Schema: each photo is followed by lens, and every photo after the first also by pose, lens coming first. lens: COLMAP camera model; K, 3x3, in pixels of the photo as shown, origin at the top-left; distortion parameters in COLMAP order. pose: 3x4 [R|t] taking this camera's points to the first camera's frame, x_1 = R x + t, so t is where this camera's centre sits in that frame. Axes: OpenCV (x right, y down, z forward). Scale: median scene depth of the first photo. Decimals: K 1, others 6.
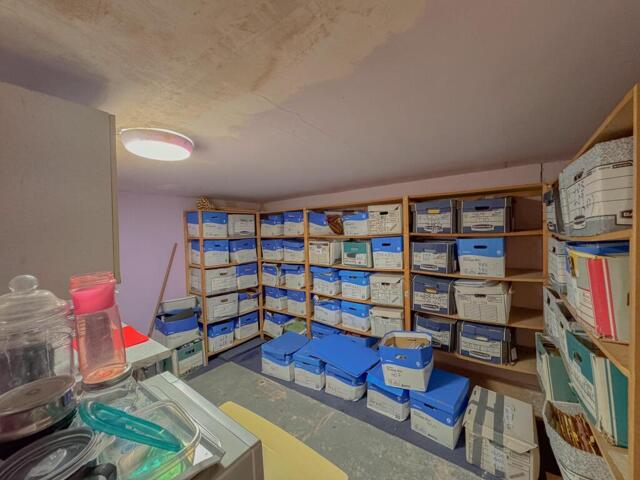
lens RADIAL K [[254.7, 0, 318.4], [0, 254.7, 241.6], [0, 0, 1]] dist [0.001147, -0.000387]
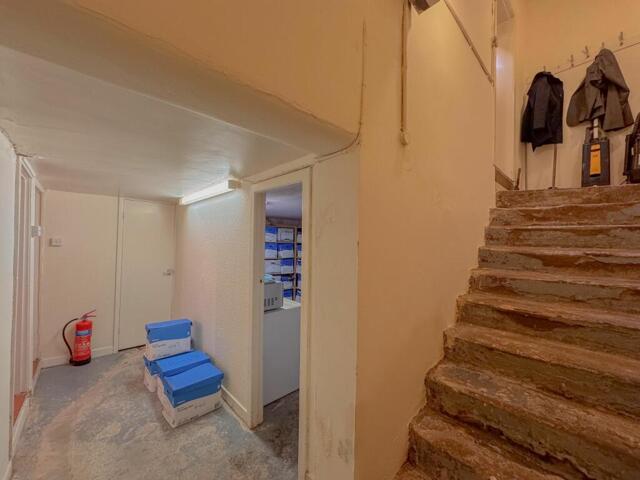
lens RADIAL K [[254.7, 0, 320.7], [0, 254.7, 241.2], [0, 0, 1]] dist [0.001147, -0.000387]
pose [[0.986145, 0.046532, -0.159223, 0.178749], [-0.052177, 0.998142, -0.031452, 0.015281], [0.157463, 0.039324, 0.986742, -0.561539]]
